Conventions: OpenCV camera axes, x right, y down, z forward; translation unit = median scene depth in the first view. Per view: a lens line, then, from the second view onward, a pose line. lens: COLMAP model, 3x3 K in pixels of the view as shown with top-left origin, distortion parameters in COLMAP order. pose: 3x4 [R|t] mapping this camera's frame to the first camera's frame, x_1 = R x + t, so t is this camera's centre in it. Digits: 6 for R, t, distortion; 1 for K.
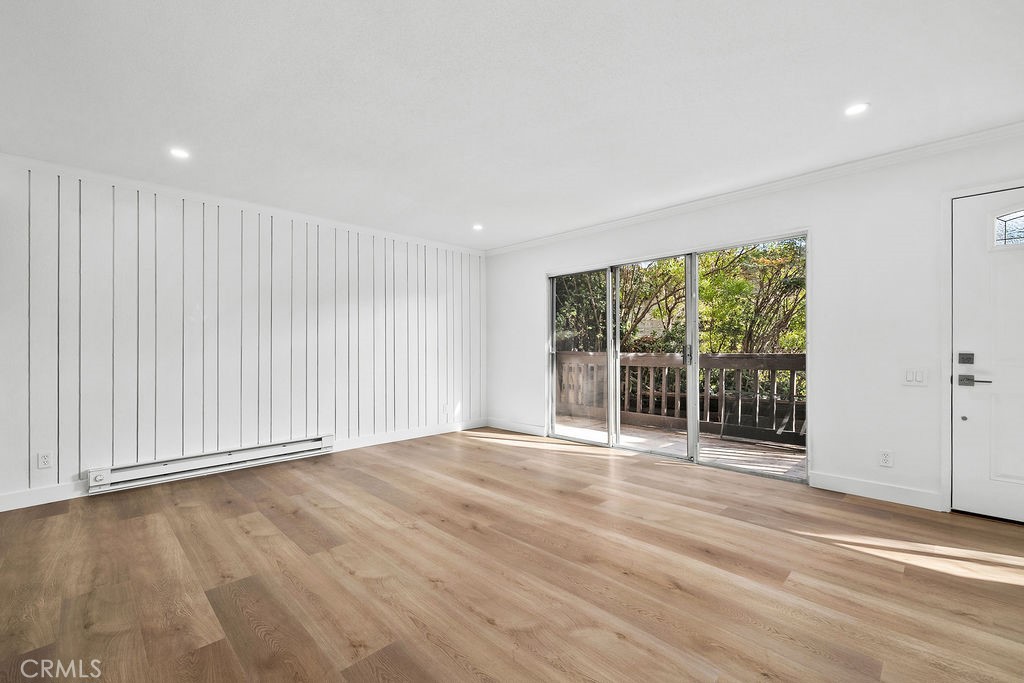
lens RADIAL K [[433.0, 0, 508.0], [0, 433.0, 342.6], [0, 0, 1]] dist [0.000835, 0.000179]
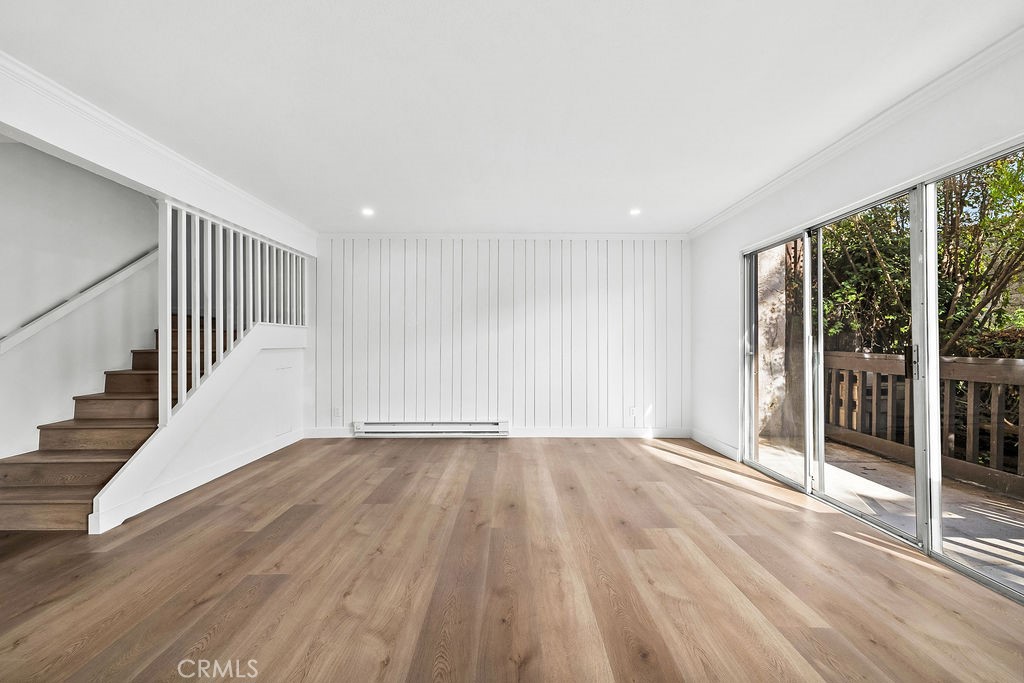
lens RADIAL K [[433.0, 0, 508.0], [0, 433.0, 342.6], [0, 0, 1]] dist [0.000835, 0.000179]
pose [[0.712367, 0.003766, -0.701797, 0.549817], [0.002658, 0.999964, 0.008065, -0.005927], [0.701802, -0.007611, 0.712332, 0.265788]]
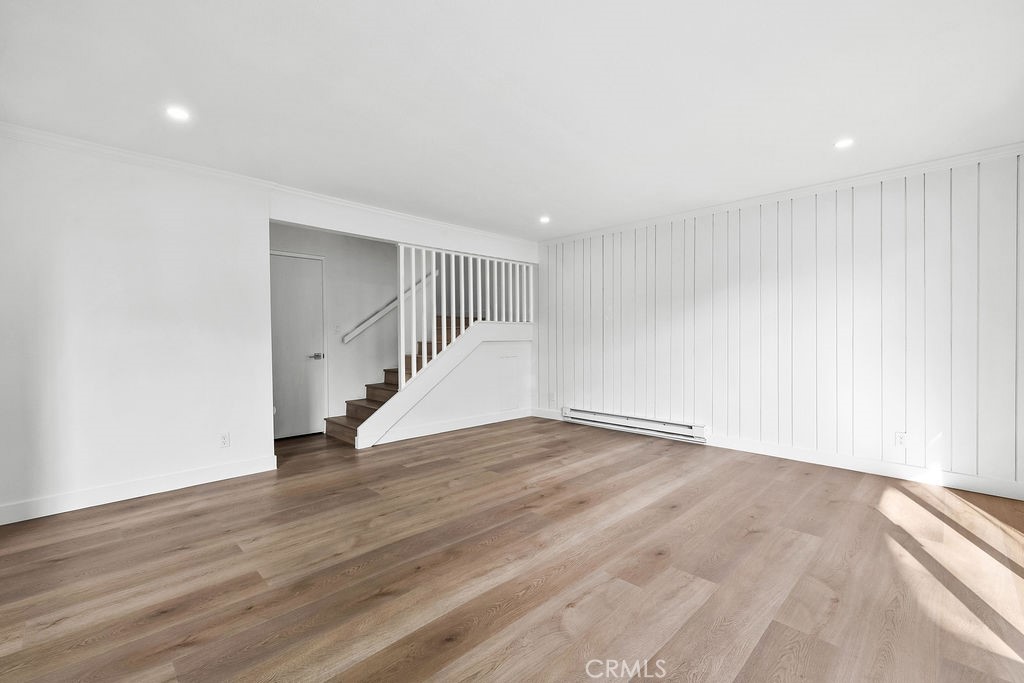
lens RADIAL K [[433.0, 0, 508.0], [0, 433.0, 342.6], [0, 0, 1]] dist [0.000835, 0.000179]
pose [[0.000868, 0.018468, -0.999829, 0.808026], [0.011533, 0.999763, 0.018477, -0.003309], [0.999933, -0.011547, 0.000655, 0.774895]]
